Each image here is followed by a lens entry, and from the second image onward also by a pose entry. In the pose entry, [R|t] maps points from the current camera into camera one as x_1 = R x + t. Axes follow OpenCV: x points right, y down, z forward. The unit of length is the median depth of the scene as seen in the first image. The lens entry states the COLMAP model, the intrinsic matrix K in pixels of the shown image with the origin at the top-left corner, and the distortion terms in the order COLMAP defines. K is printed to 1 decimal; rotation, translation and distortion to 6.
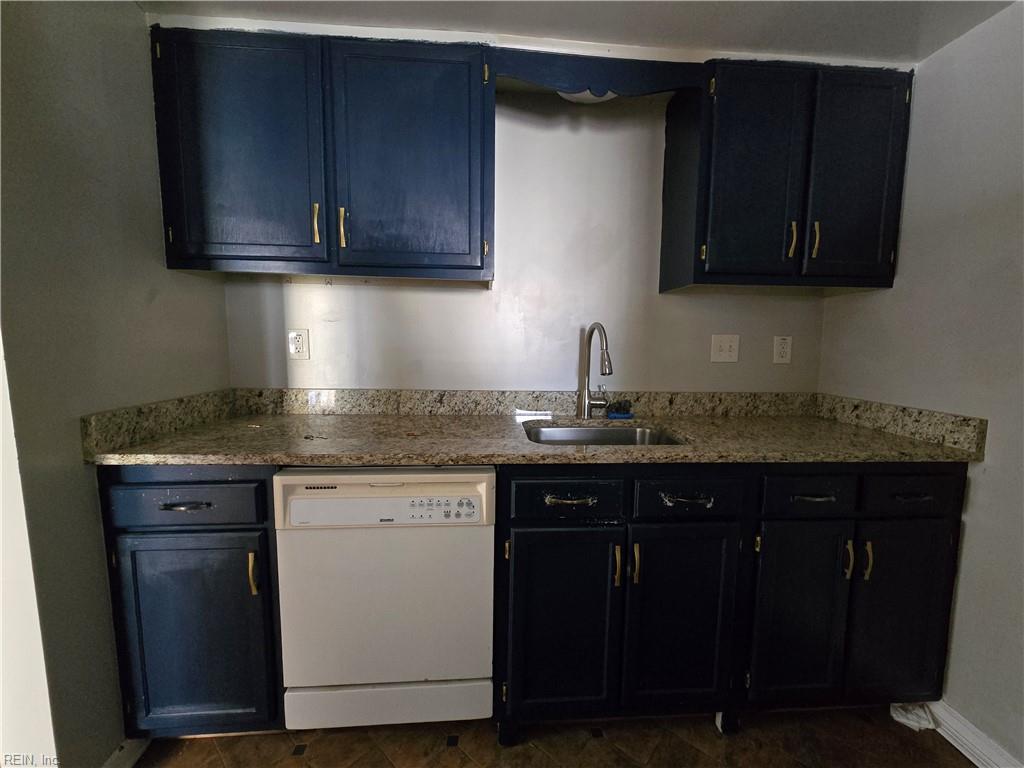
lens RADIAL K [[422.0, 0, 511.0], [0, 422.0, 384.2], [0, 0, 1]] dist [0.000454, 0.000419]
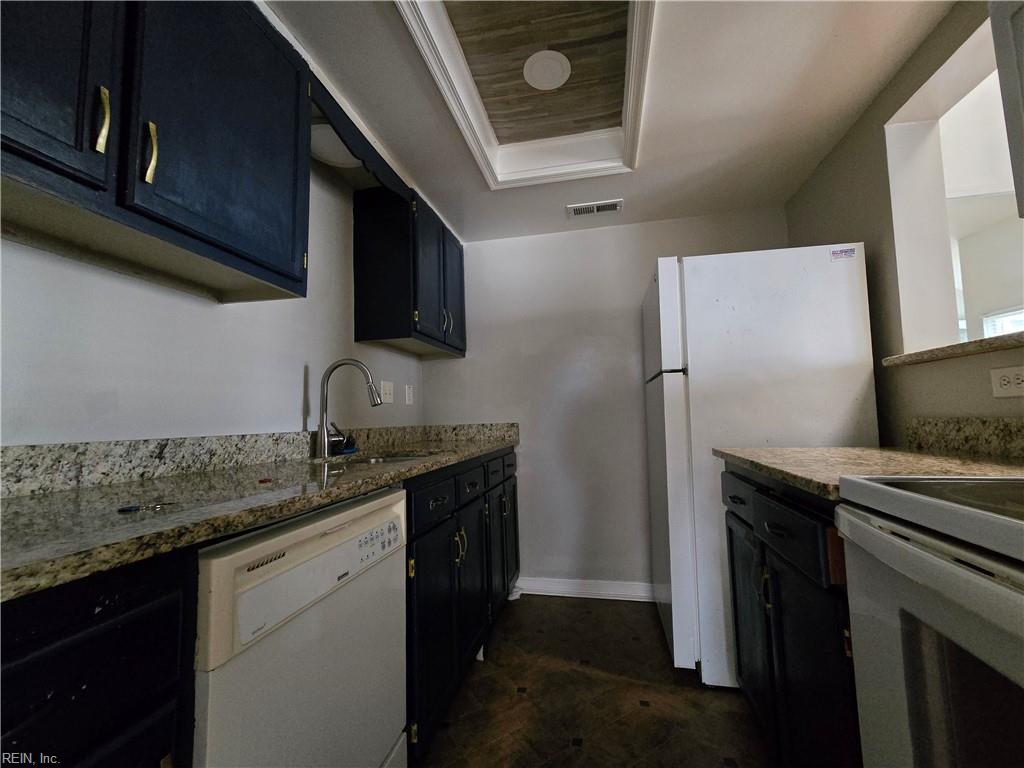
lens RADIAL K [[422.0, 0, 512.9], [0, 422.0, 381.8], [0, 0, 1]] dist [0.000454, 0.000419]
pose [[0.281237, 0.061053, 0.957694, -0.640615], [0.130611, 0.986252, -0.101229, 0.064861], [-0.950708, 0.153554, 0.269396, 0.305873]]
